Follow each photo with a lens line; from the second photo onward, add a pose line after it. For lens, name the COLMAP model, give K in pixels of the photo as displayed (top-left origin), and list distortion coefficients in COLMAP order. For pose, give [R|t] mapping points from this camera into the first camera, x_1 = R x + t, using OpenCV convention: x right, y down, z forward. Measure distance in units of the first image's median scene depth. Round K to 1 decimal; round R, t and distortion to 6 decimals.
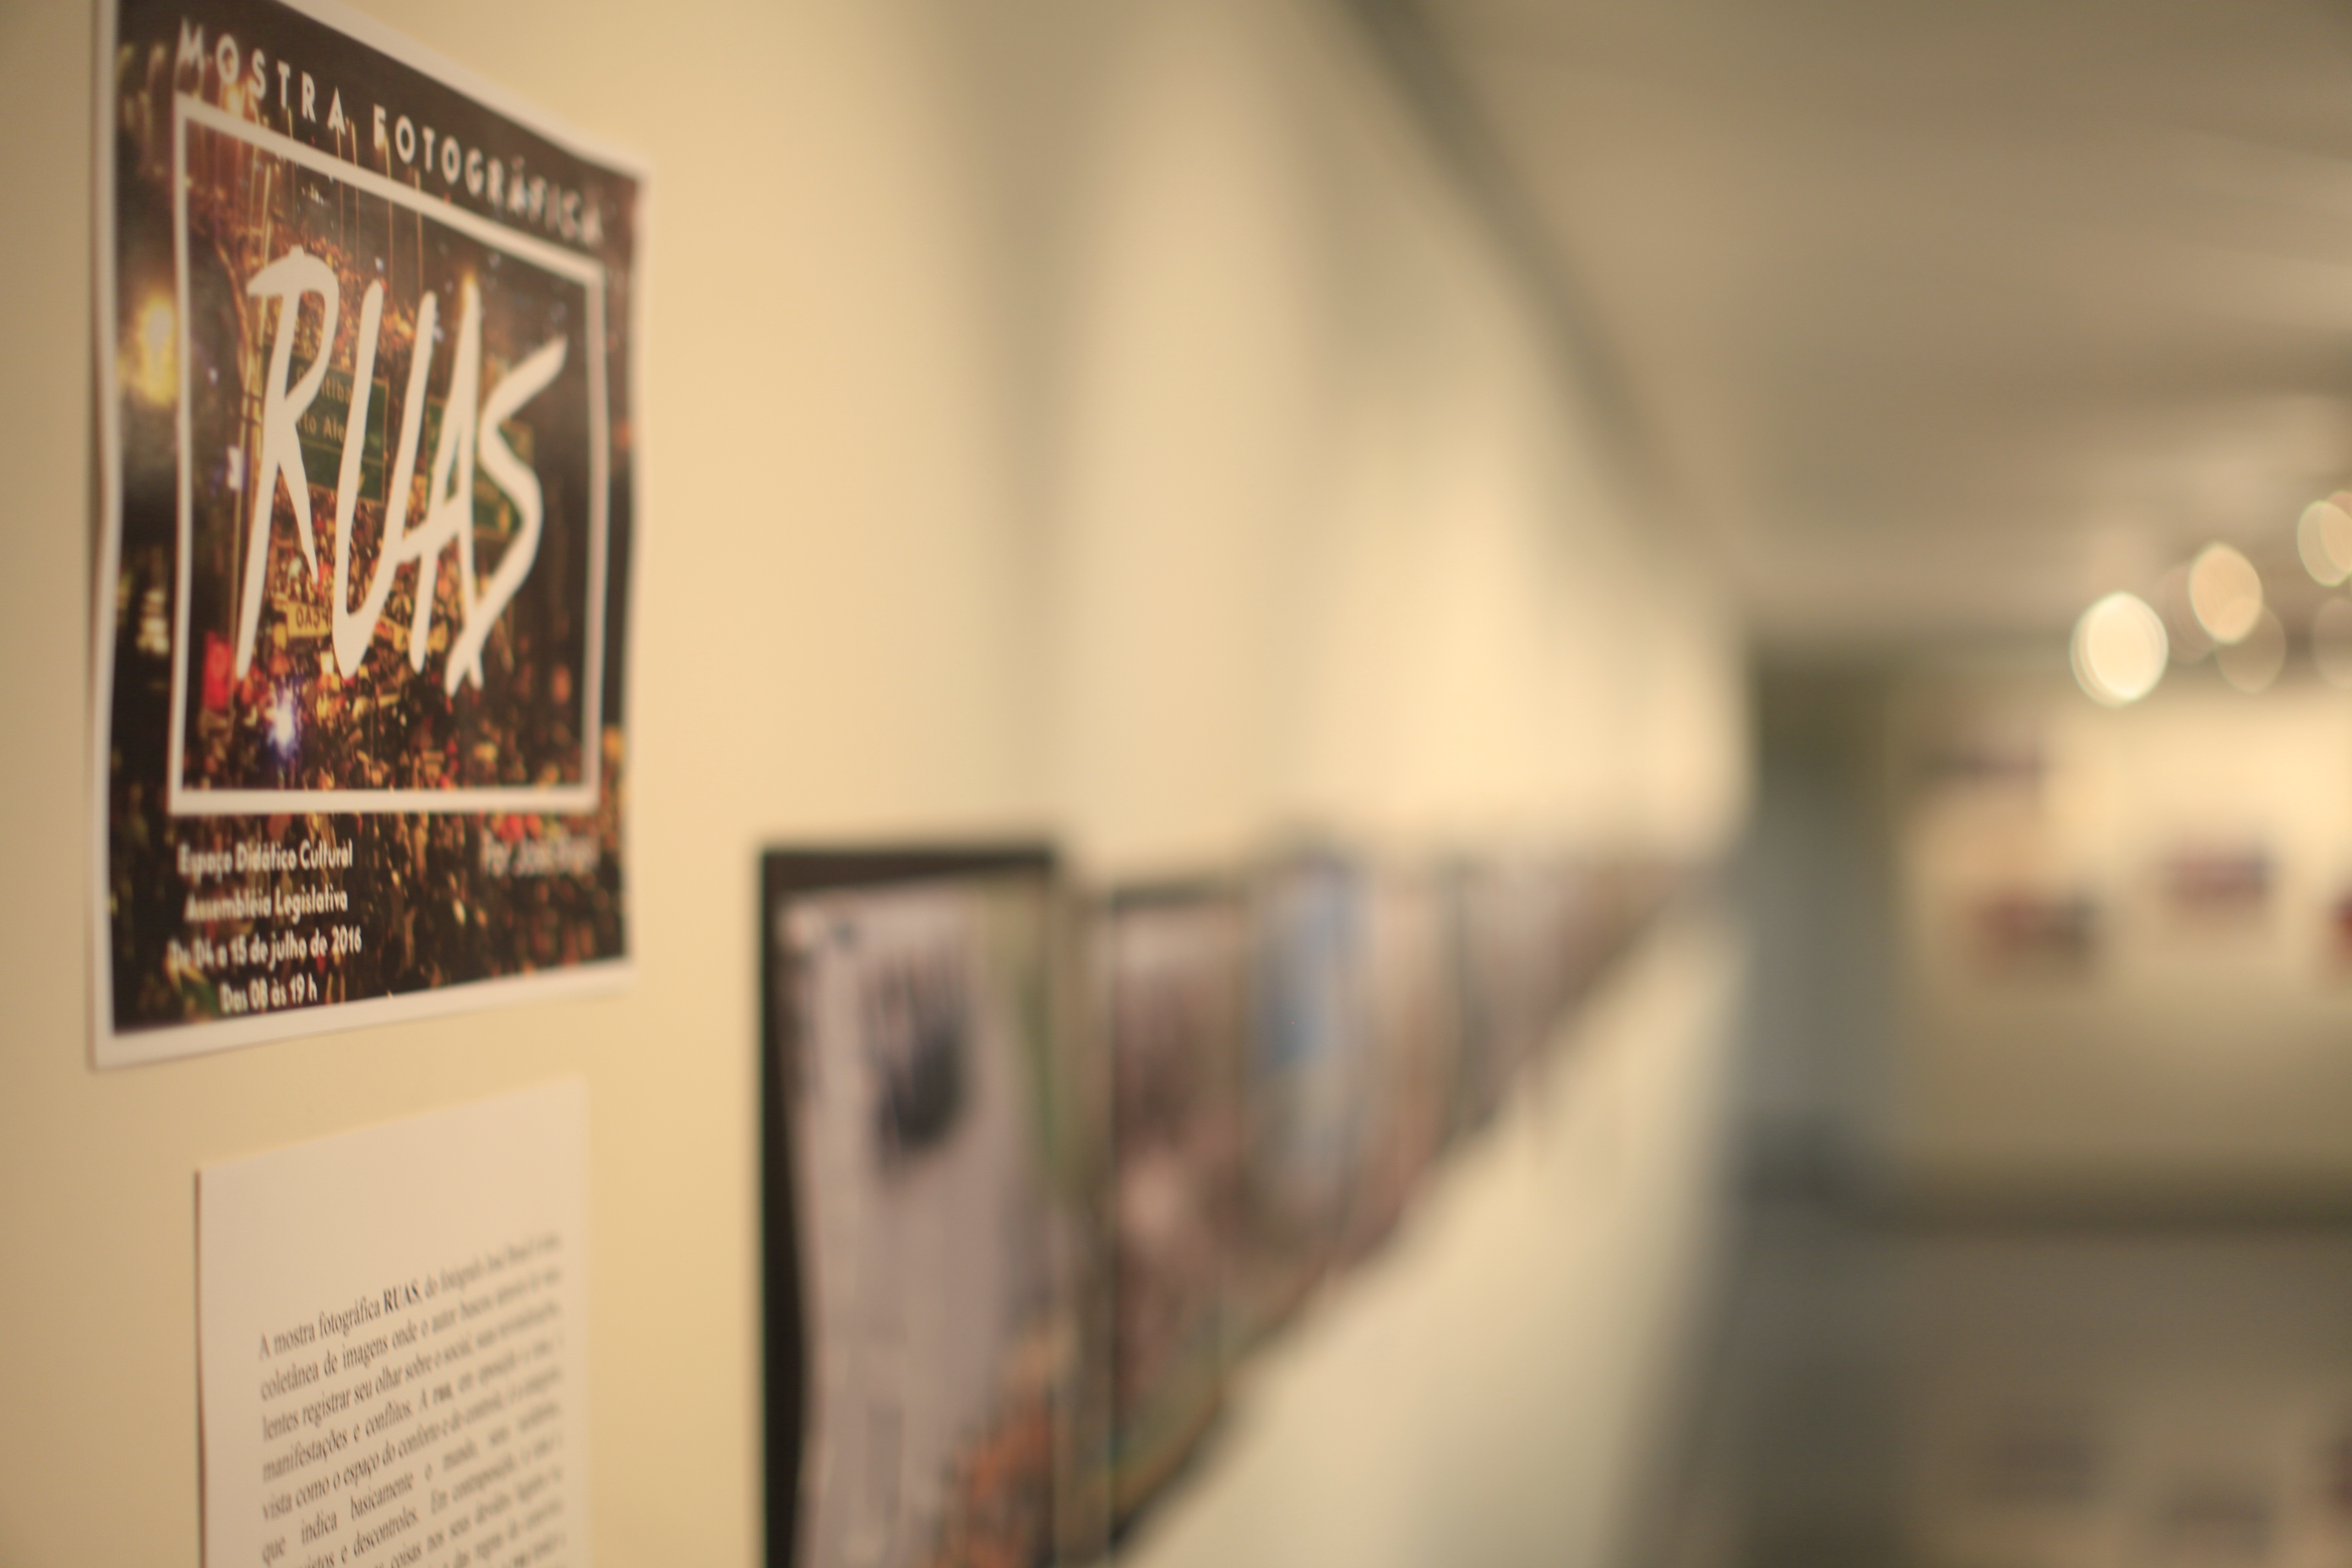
lens RADIAL K [[3403.5, 0, 1177.3], [0, 3403.5, 785.4], [0, 0, 1]] dist [-0.145817, 0.000000]
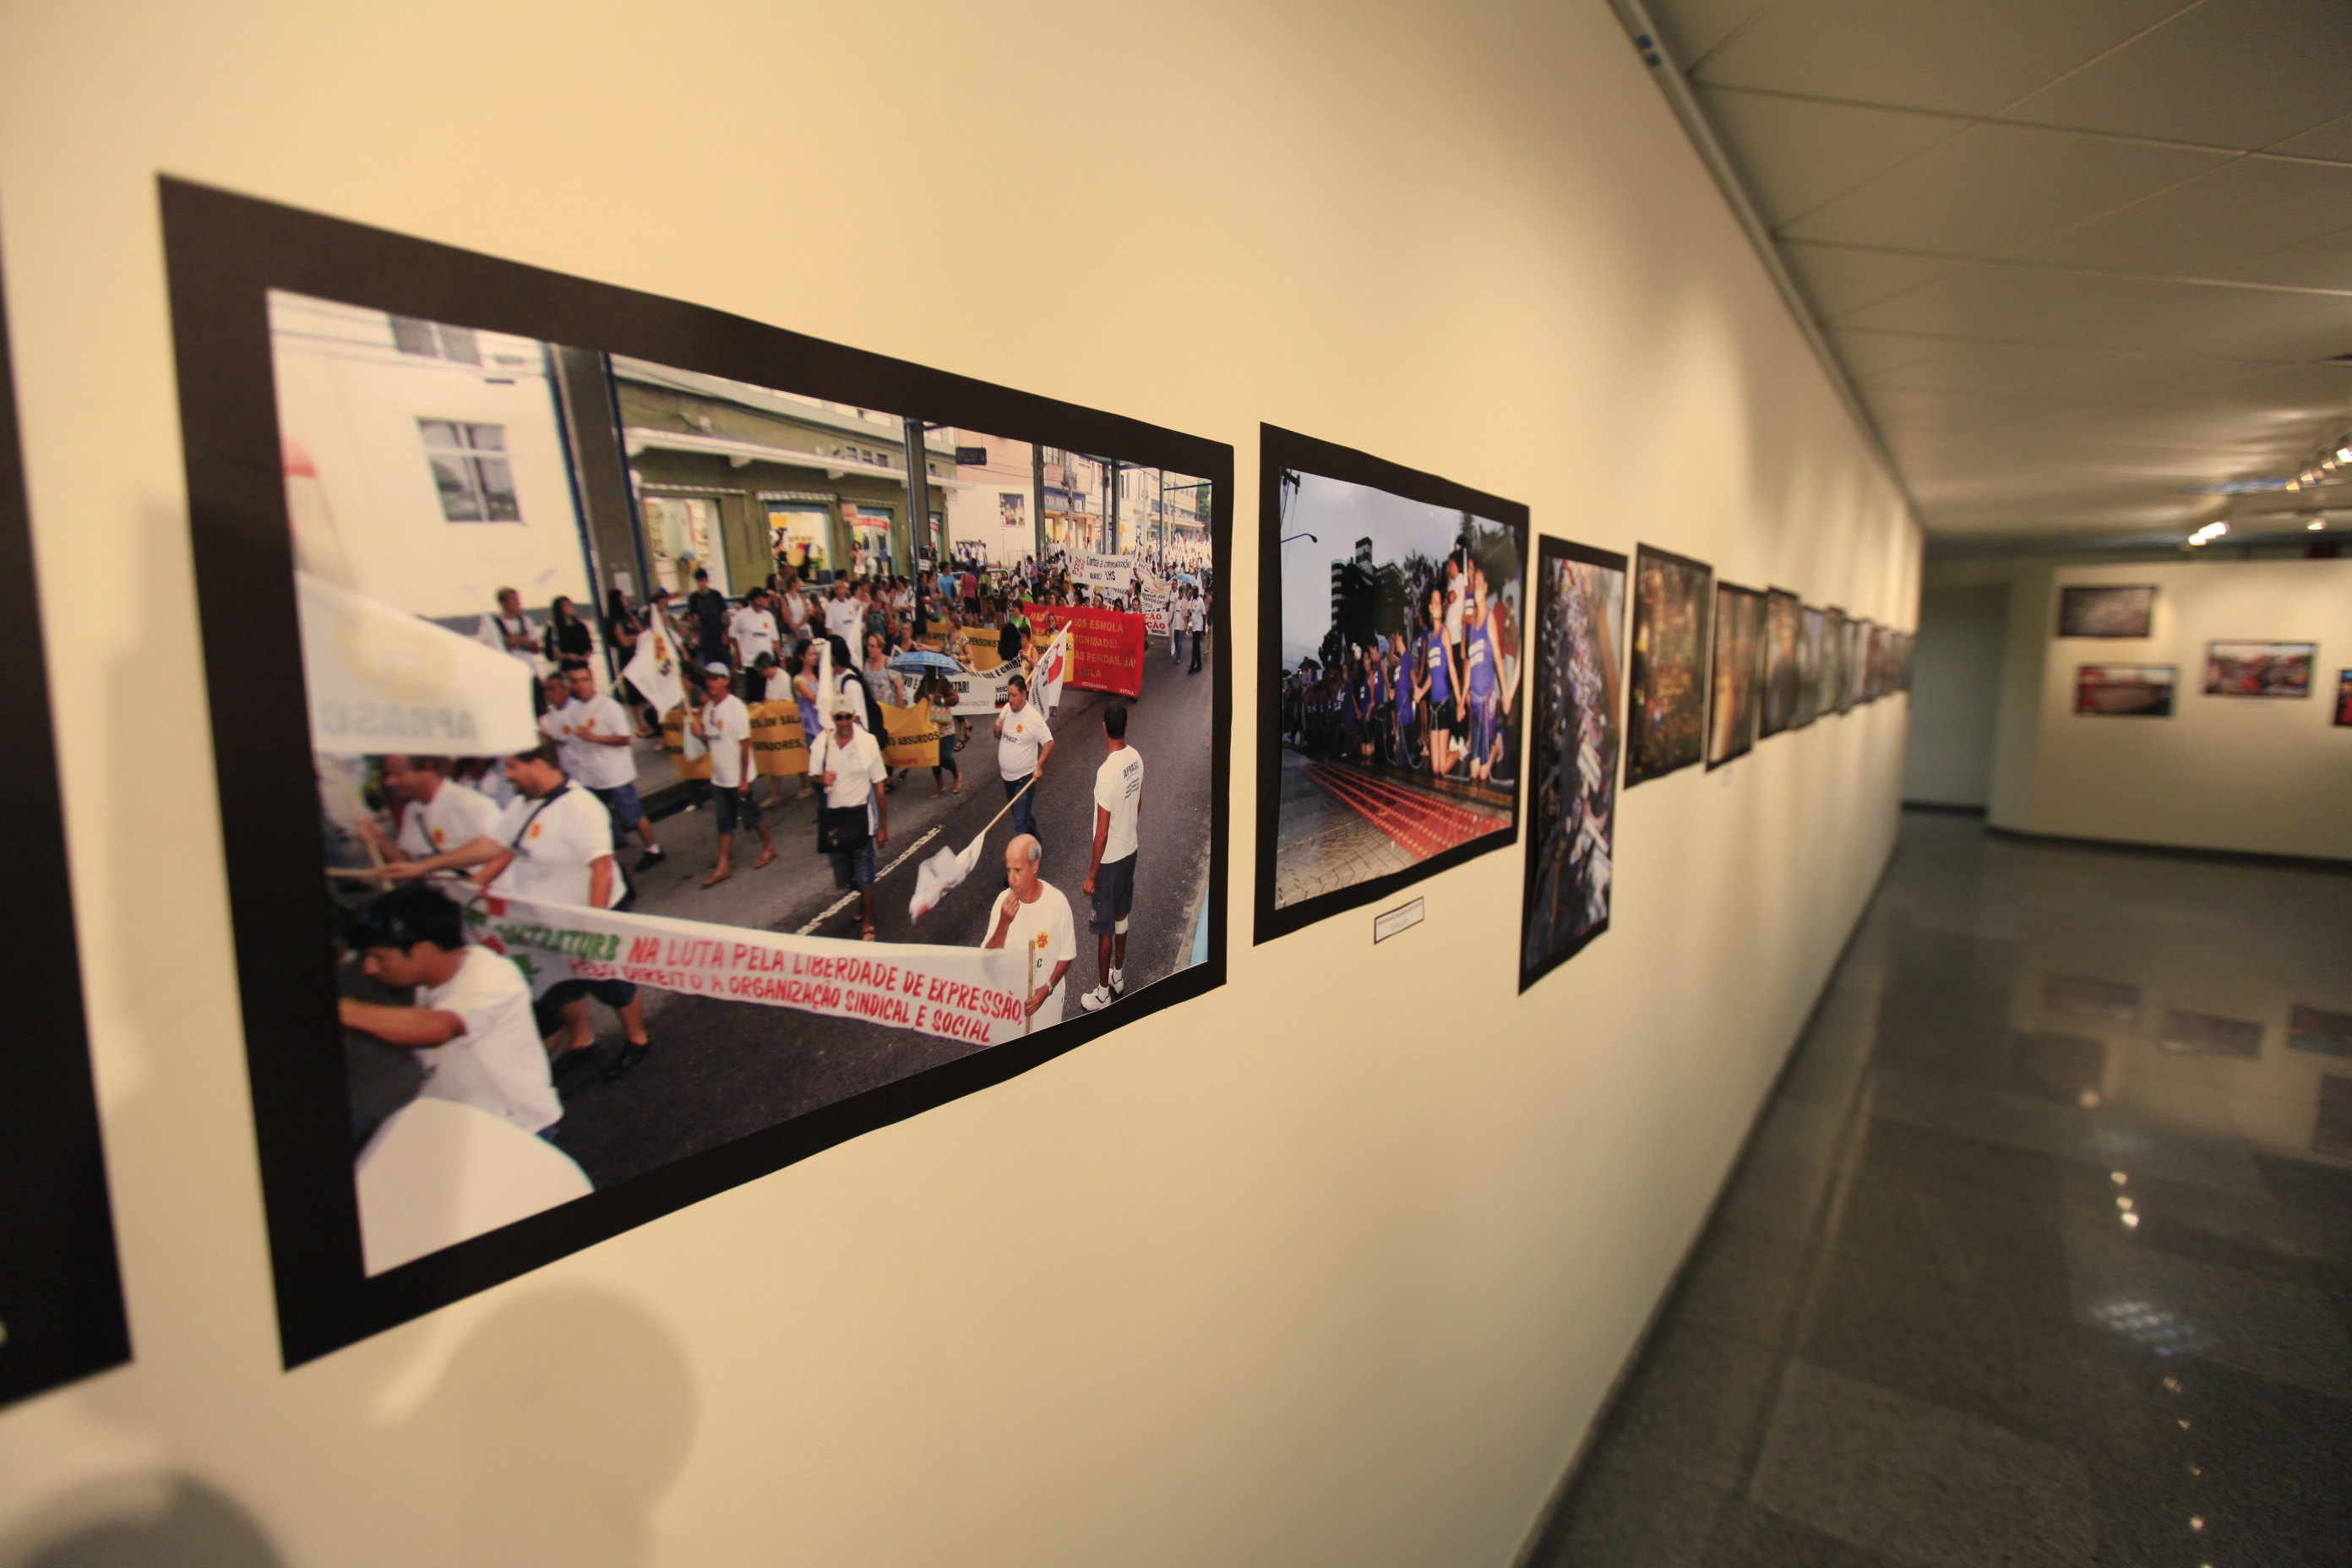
lens RADIAL K [[1060.1, 0, 1156.3], [0, 1060.1, 795.2], [0, 0, 1]] dist [-0.039008, 0.010866]
pose [[0.889985, 0.062590, -0.451674, 1.465215], [0.001646, 0.990087, 0.140443, 0.459819], [0.455988, -0.125735, 0.881060, 7.987637]]
